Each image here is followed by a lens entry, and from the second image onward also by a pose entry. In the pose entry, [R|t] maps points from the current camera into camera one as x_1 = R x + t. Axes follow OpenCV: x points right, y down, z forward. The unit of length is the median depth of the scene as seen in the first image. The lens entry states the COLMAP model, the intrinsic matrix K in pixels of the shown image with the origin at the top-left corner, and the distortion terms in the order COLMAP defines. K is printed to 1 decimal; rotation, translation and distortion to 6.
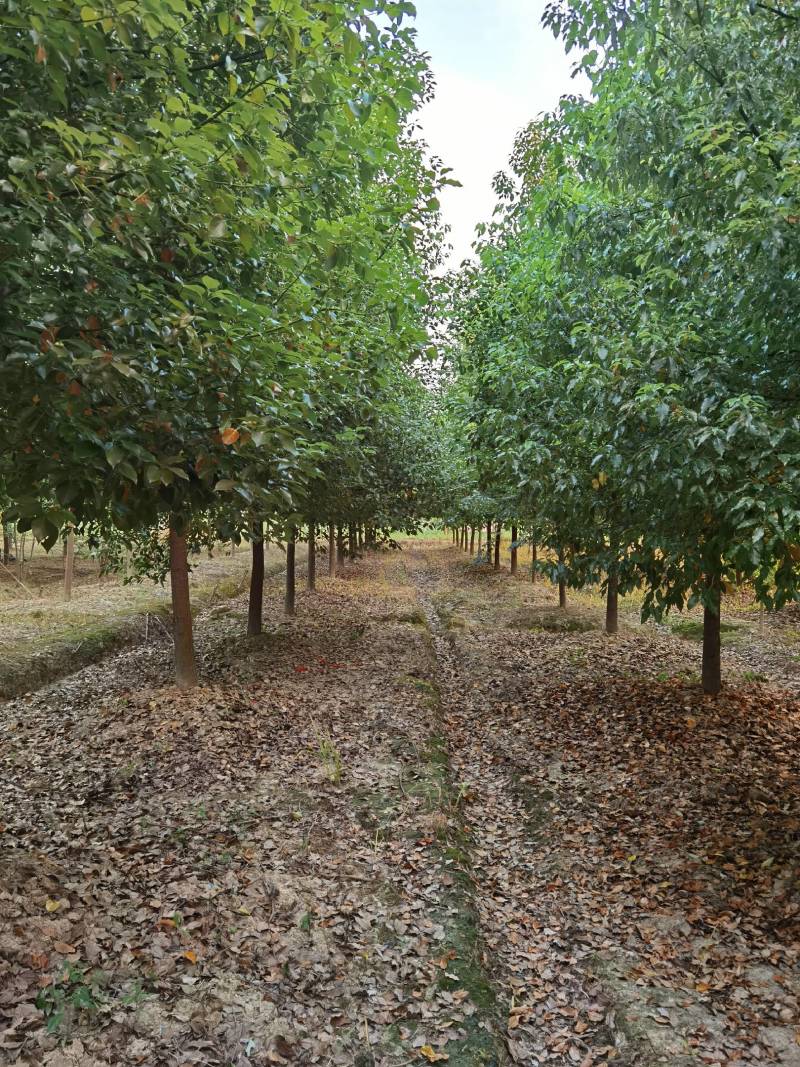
lens RADIAL K [[896.5, 0, 399.2], [0, 896.5, 561.0], [0, 0, 1]] dist [0.047313, -0.000020]
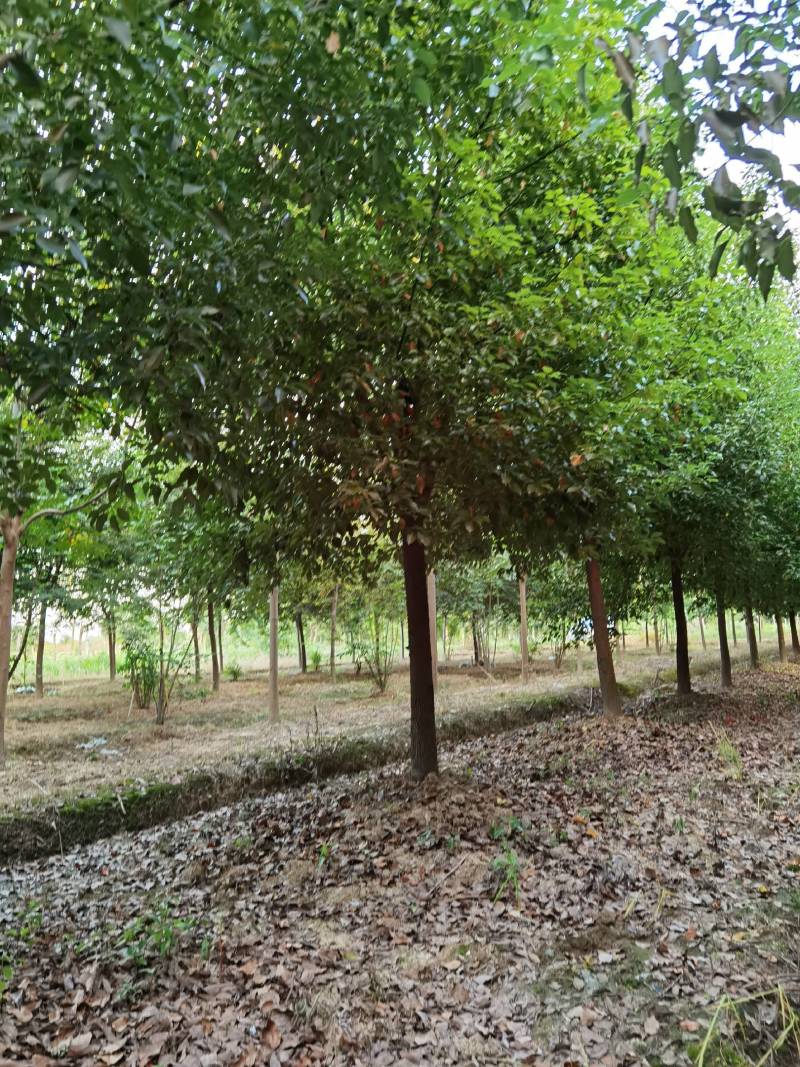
lens RADIAL K [[882.5, 0, 400.0], [0, 882.5, 533.5], [0, 0, 1]] dist [0.046570, -0.085298]
pose [[0.877407, -0.114585, -0.465862, 0.099130], [0.042137, 0.985711, -0.163087, 0.090036], [0.477893, 0.123463, 0.869698, -0.196001]]
